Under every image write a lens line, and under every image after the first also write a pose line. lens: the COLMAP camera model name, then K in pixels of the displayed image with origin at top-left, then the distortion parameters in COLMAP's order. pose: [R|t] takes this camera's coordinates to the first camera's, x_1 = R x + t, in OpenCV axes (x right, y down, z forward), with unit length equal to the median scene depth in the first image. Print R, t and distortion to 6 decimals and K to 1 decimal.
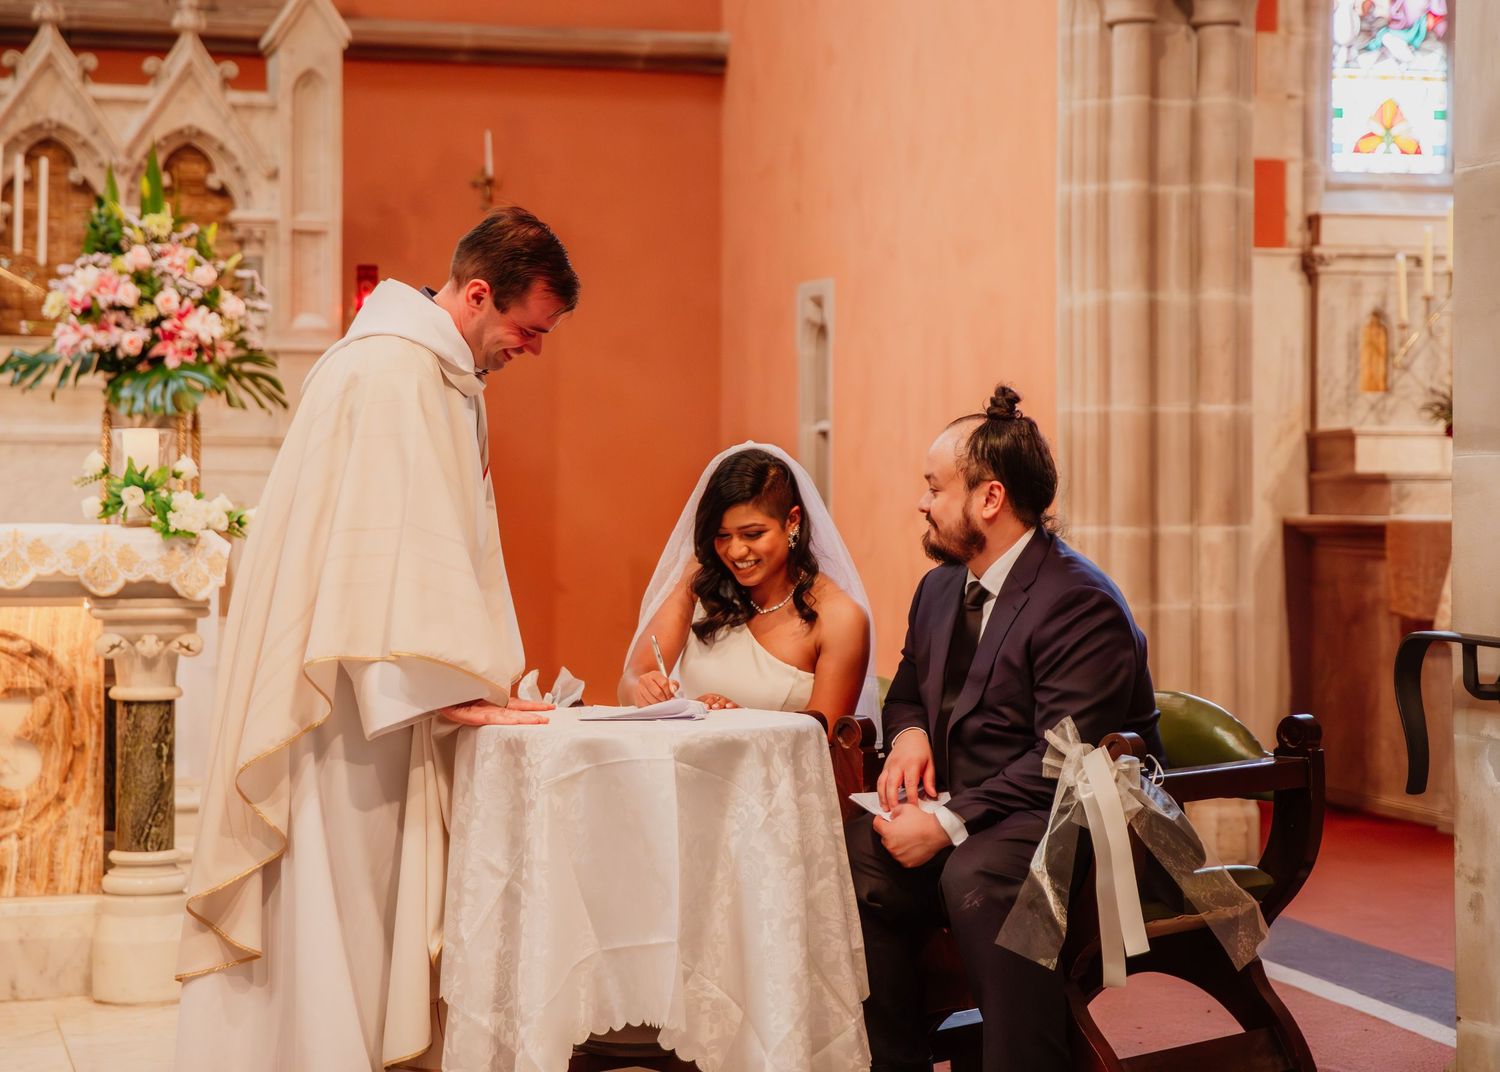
lens RADIAL K [[3301.3, 0, 748.6], [0, 3301.3, 527.7], [0, 0, 1]] dist [0.204733, 0.000000]
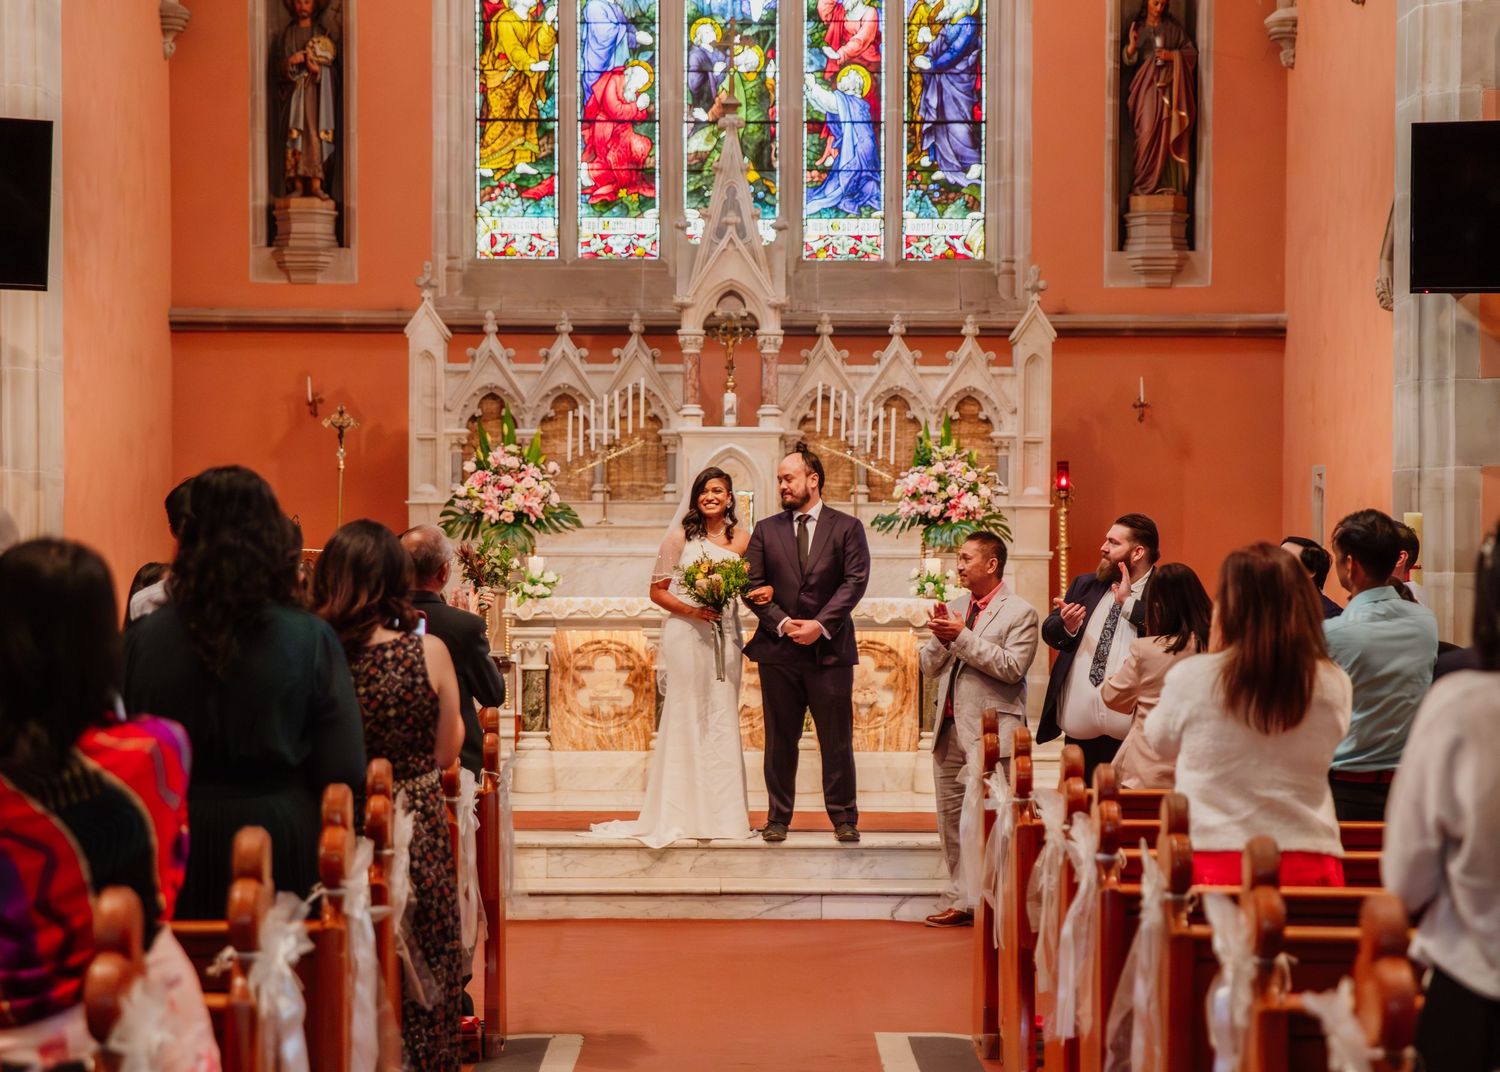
lens RADIAL K [[3301.3, 0, 748.6], [0, 3301.3, 535.8], [0, 0, 1]] dist [0.204733, 0.000000]
pose [[0.969093, -0.002129, -0.246686, 0.197062], [-0.004002, 0.999695, -0.024350, 0.009017], [0.246663, 0.024585, 0.968789, -0.958857]]
